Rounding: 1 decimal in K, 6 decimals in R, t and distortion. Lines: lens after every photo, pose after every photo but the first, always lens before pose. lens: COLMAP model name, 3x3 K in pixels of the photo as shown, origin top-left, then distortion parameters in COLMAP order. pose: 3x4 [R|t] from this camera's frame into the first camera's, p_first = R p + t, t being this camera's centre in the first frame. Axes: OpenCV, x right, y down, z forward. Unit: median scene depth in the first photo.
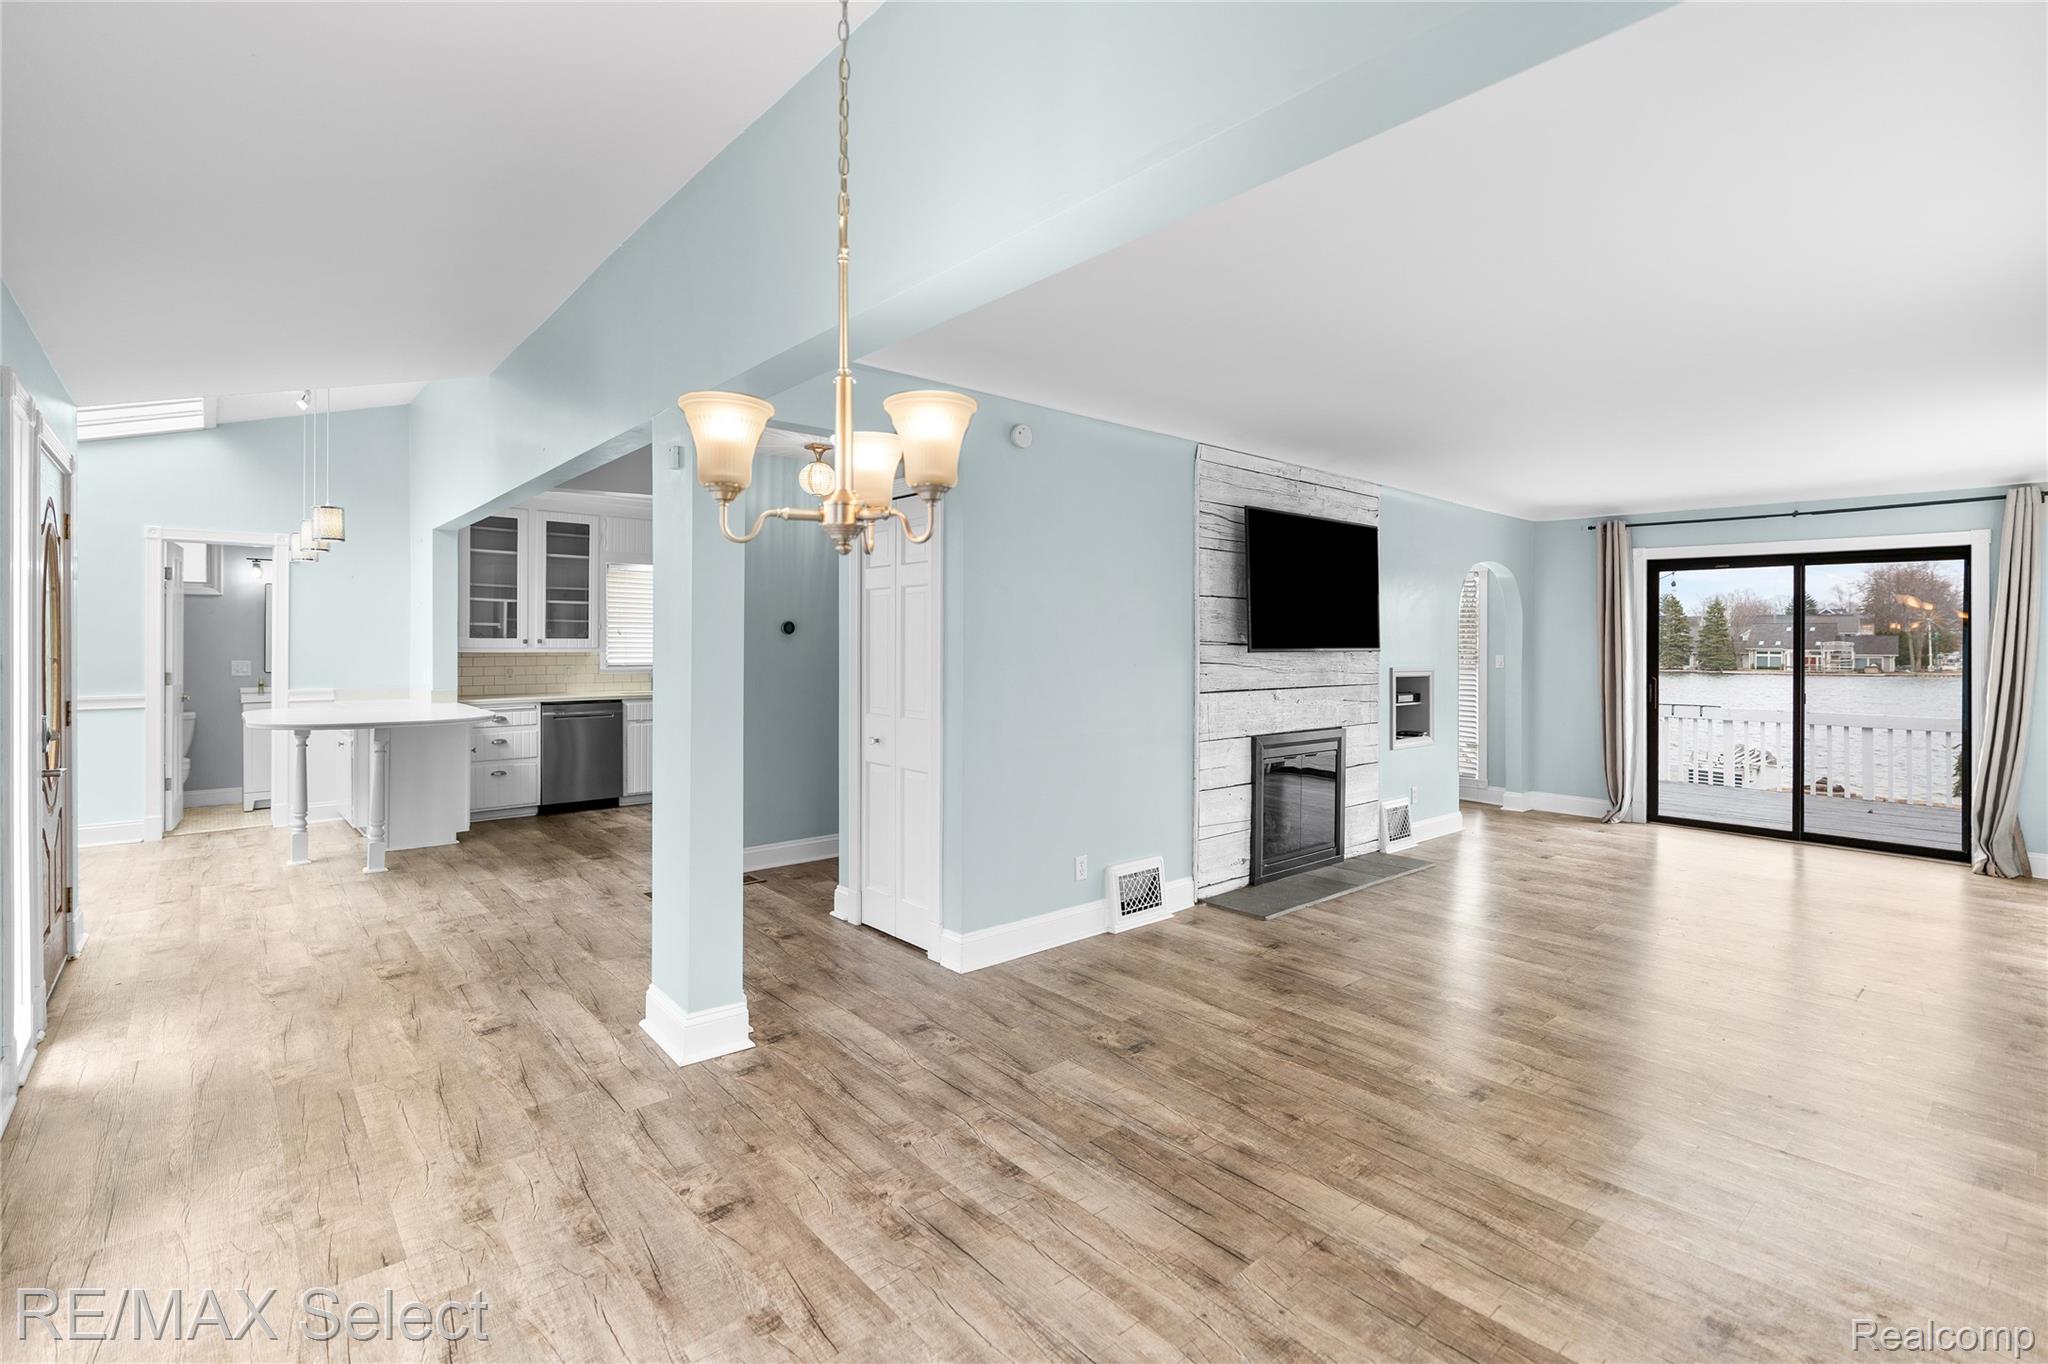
lens RADIAL K [[930.8, 0, 1030.0], [0, 930.8, 662.1], [0, 0, 1]] dist [0.000411, -0.000437]
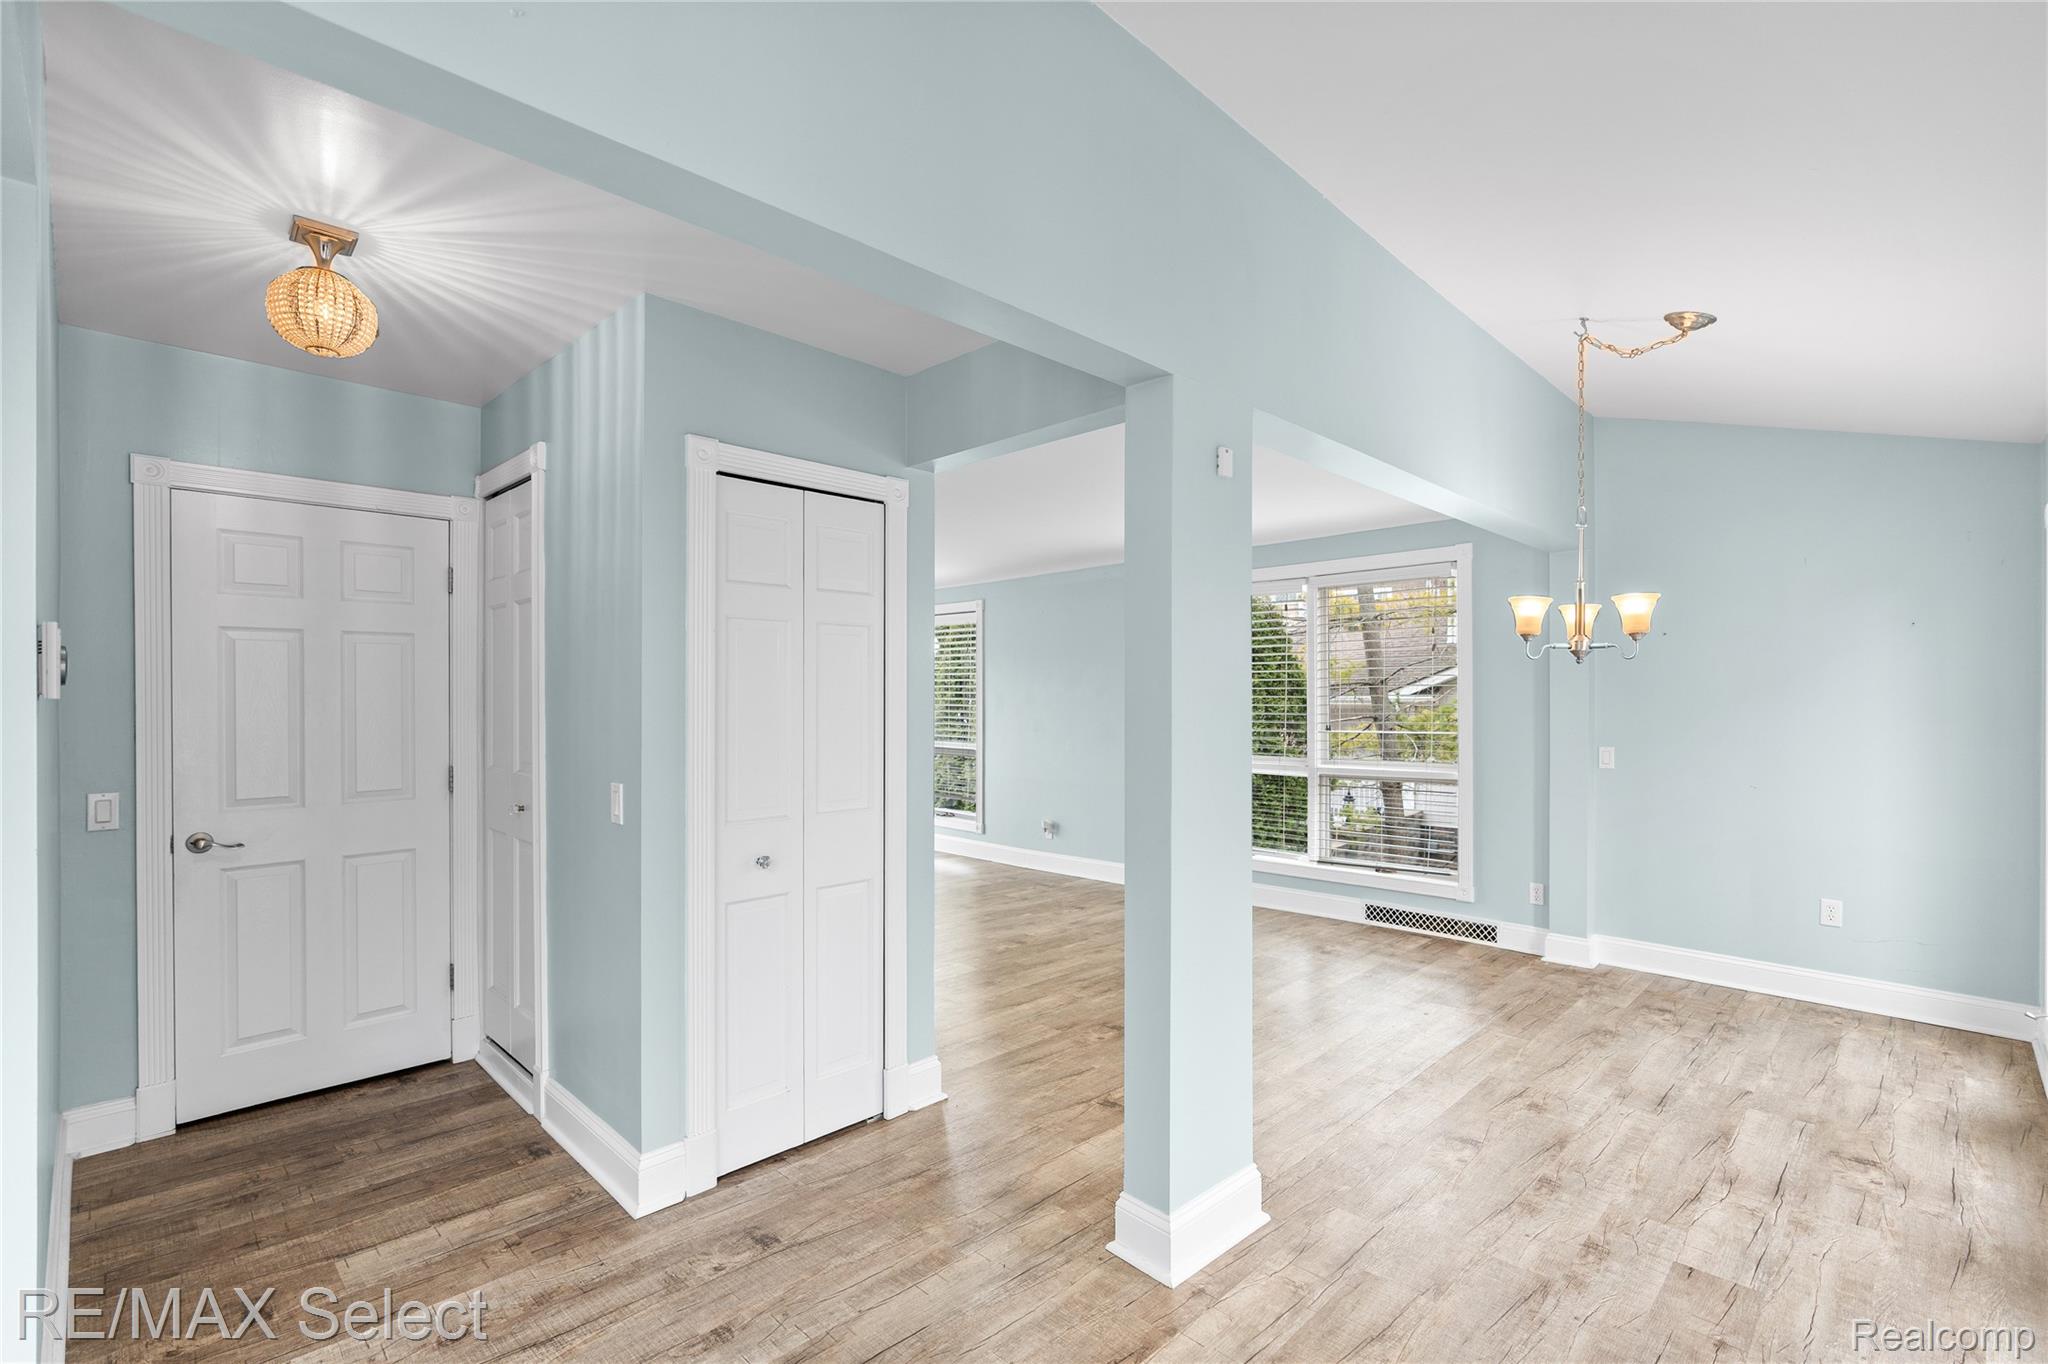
lens RADIAL K [[930.8, 0, 1027.7], [0, 930.8, 690.2], [0, 0, 1]] dist [0.000411, -0.000437]
pose [[-0.075252, 0.005334, 0.997150, -1.322820], [0.016820, 0.999850, -0.004079, -0.043095], [-0.997023, 0.016465, -0.075331, 1.411319]]
